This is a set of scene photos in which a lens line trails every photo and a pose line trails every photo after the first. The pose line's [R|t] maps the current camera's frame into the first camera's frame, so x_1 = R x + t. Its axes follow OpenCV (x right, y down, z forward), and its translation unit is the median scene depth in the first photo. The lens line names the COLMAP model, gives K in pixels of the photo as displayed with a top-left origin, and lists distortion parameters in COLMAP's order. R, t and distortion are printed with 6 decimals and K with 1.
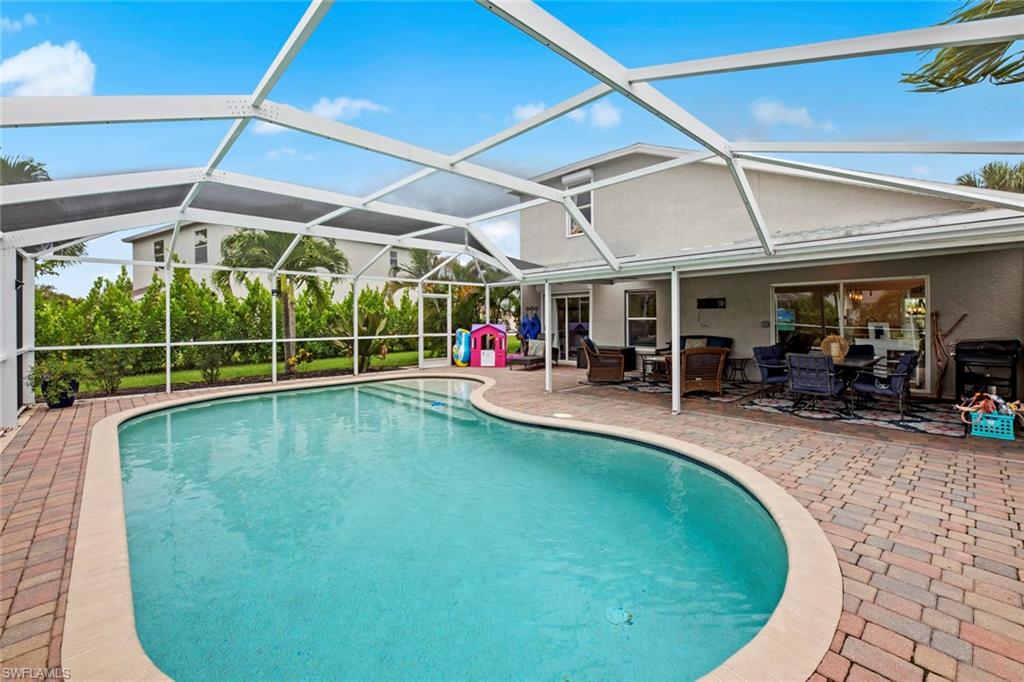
lens RADIAL K [[420.4, 0, 515.7], [0, 420.4, 323.0], [0, 0, 1]] dist [-0.000520, -0.002089]
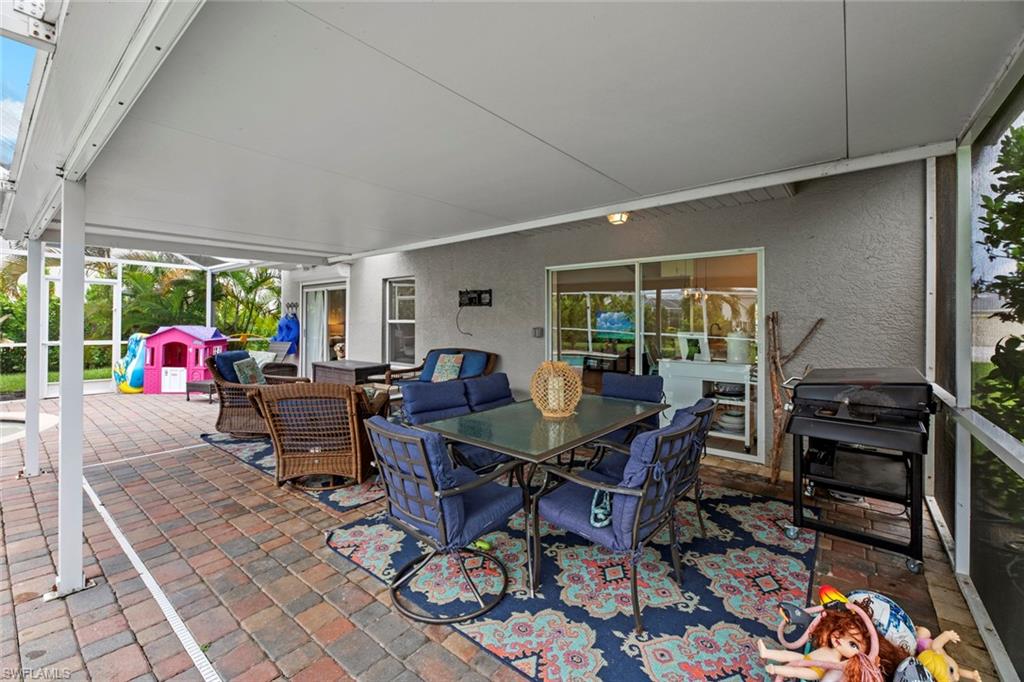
lens RADIAL K [[420.4, 0, 499.7], [0, 420.4, 321.0], [0, 0, 1]] dist [-0.000520, -0.002089]
pose [[0.989908, 0.016019, 0.140803, 0.414072], [-0.013906, 0.999776, -0.015977, -0.002827], [-0.141028, 0.013858, 0.989909, 0.369229]]
